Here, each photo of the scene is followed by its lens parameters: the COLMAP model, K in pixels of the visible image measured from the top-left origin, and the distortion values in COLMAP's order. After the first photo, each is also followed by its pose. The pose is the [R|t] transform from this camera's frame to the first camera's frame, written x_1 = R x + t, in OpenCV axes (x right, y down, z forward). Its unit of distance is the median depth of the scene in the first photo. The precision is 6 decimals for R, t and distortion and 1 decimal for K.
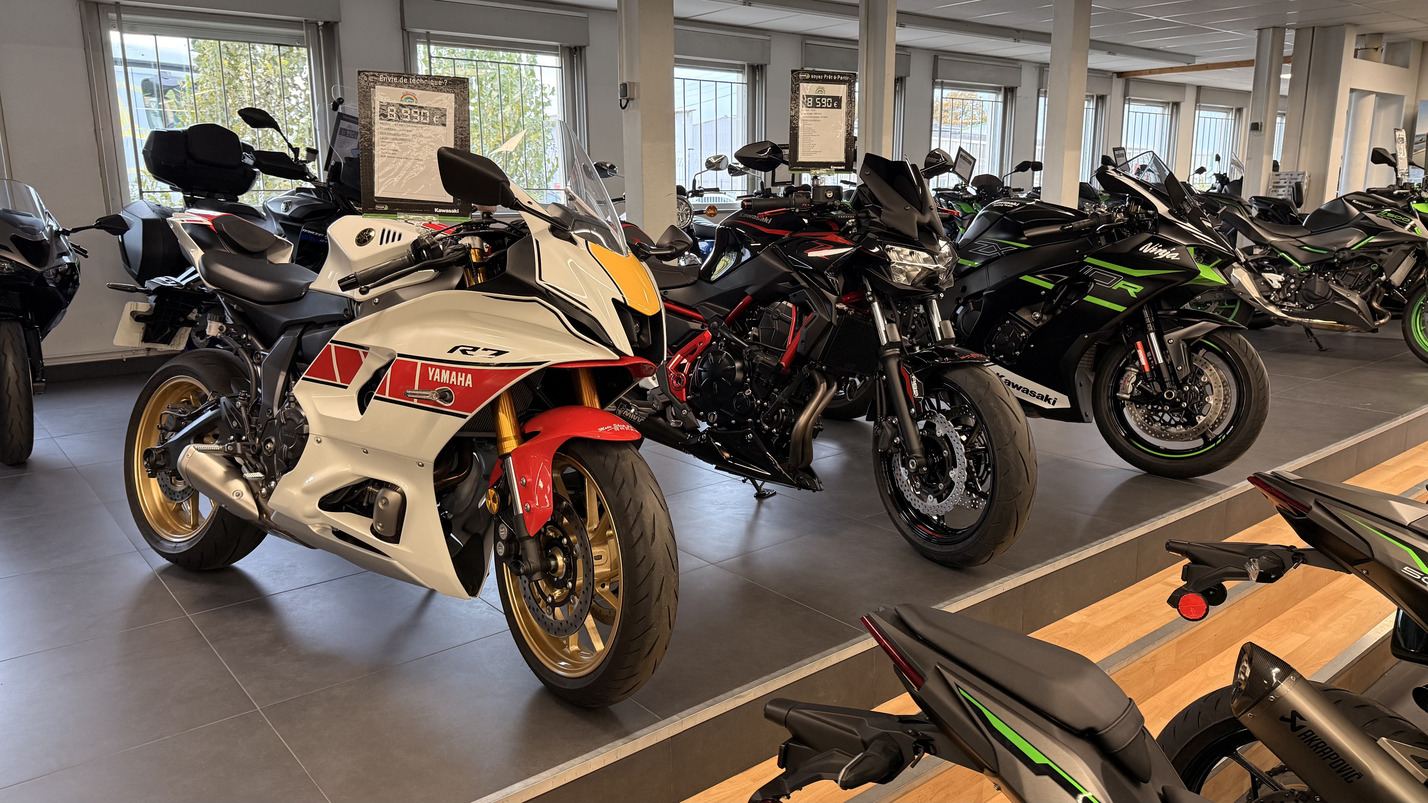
lens RADIAL K [[999.0, 0, 714.0], [0, 999.0, 401.5], [0, 0, 1]] dist [0.083890, -0.107772]
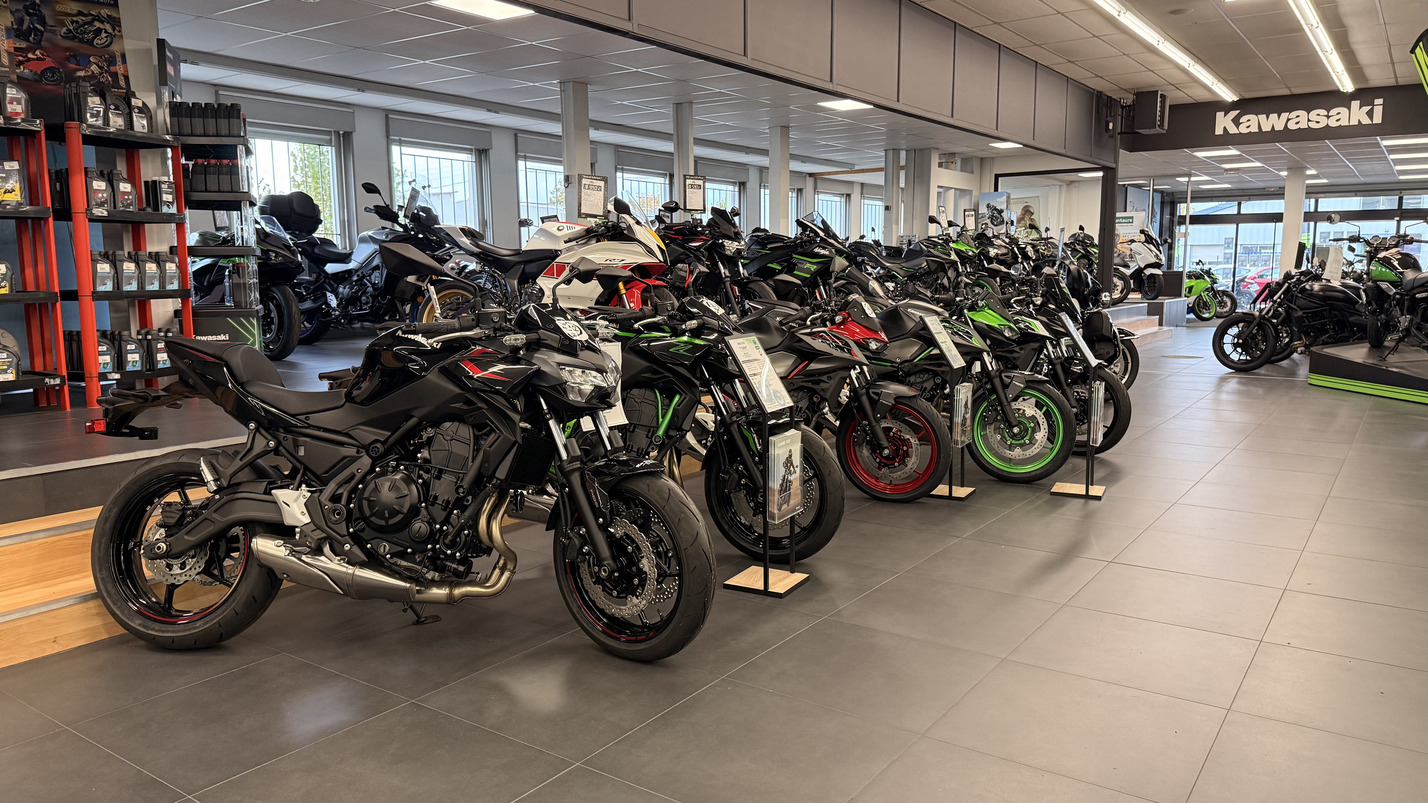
lens RADIAL K [[999.0, 0, 714.0], [0, 999.0, 401.5], [0, 0, 1]] dist [0.083890, -0.107772]
pose [[0.965289, -0.035982, 0.258695, -0.428510], [0.056471, 0.995789, -0.072211, 0.358454], [-0.255007, 0.084313, 0.963256, -1.176762]]
